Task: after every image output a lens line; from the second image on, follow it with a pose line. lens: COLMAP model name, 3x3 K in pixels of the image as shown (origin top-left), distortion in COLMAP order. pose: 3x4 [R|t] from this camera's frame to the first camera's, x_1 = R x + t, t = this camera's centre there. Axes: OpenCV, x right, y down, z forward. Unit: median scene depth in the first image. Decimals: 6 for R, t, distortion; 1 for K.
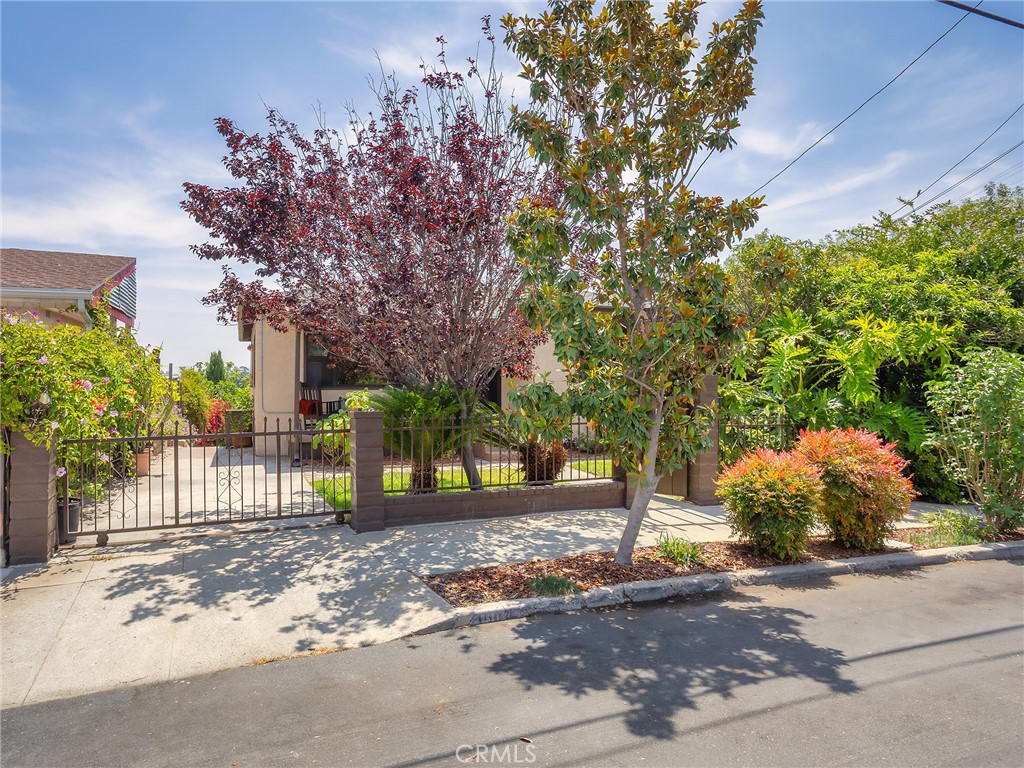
lens RADIAL K [[630.9, 0, 512.0], [0, 630.9, 384.0], [0, 0, 1]] dist [-0.003738, 0.028787]
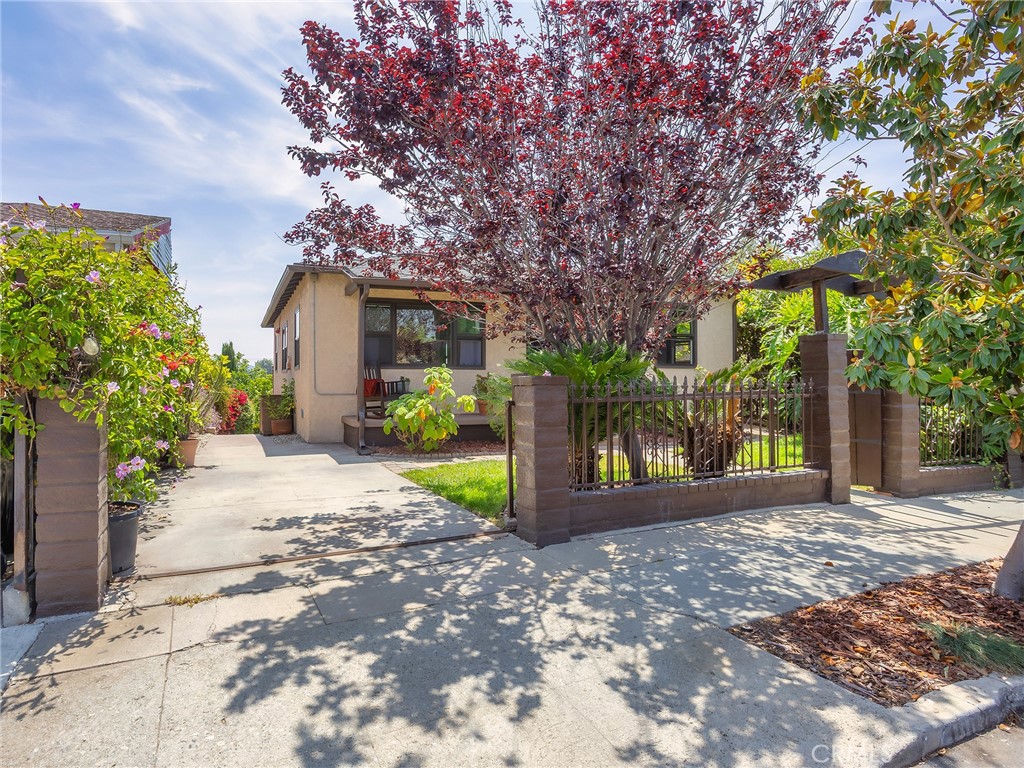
lens RADIAL K [[569.4, 0, 514.4], [0, 569.4, 376.6], [0, 0, 1]] dist [-0.009490, 0.001614]
pose [[0.998755, -0.002760, 0.049803, -0.359090], [0.002986, 0.999986, -0.004454, 0.056782], [-0.049790, 0.004597, 0.998749, 0.438155]]
